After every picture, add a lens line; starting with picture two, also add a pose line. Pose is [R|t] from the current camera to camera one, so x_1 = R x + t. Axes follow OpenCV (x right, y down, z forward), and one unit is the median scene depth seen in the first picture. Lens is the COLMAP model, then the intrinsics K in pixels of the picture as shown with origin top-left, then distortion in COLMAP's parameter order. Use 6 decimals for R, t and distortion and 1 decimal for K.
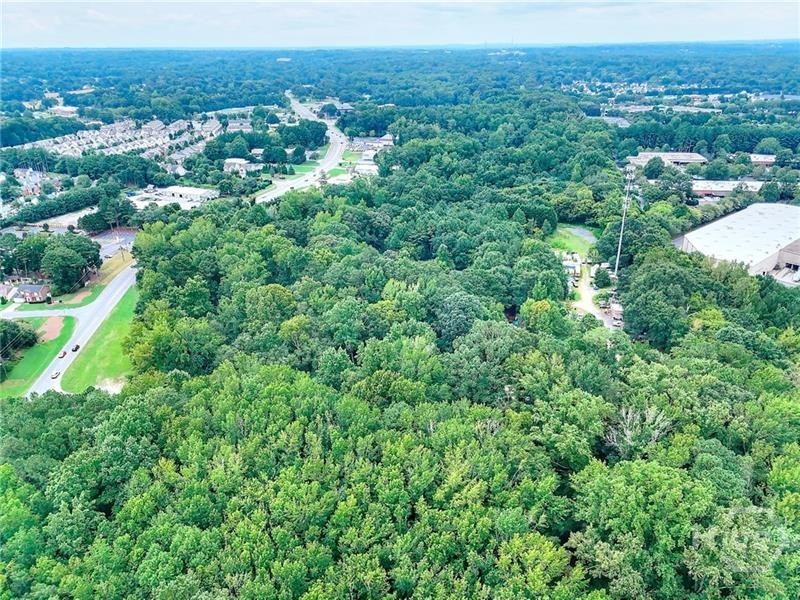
lens RADIAL K [[568.8, 0, 400.8], [0, 568.8, 300.2], [0, 0, 1]] dist [0.038218, -0.025997]
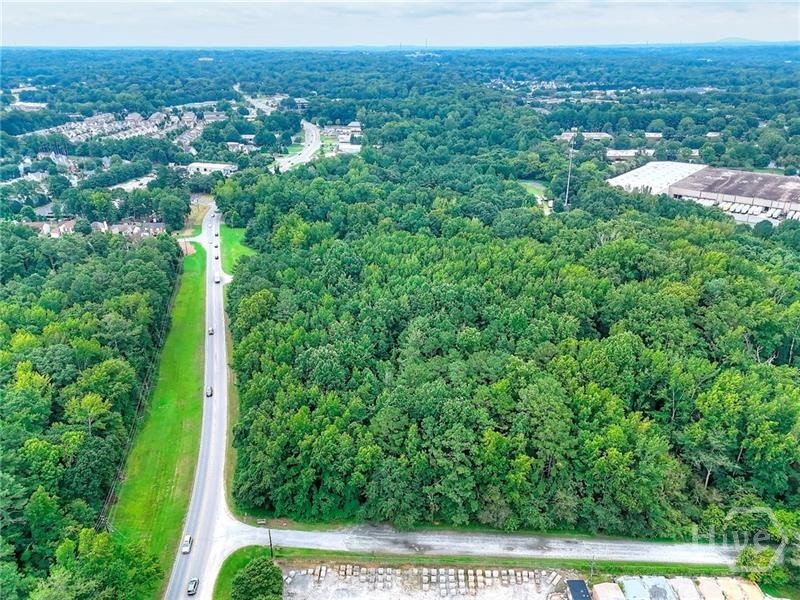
lens RADIAL K [[568.8, 0, 398.3], [0, 568.8, 300.1], [0, 0, 1]] dist [0.038218, -0.025997]
pose [[0.989142, -0.053945, 0.136704, -0.120520], [0.054319, 0.998523, 0.000990, 0.081611], [-0.136556, 0.006447, 0.990611, -0.176437]]
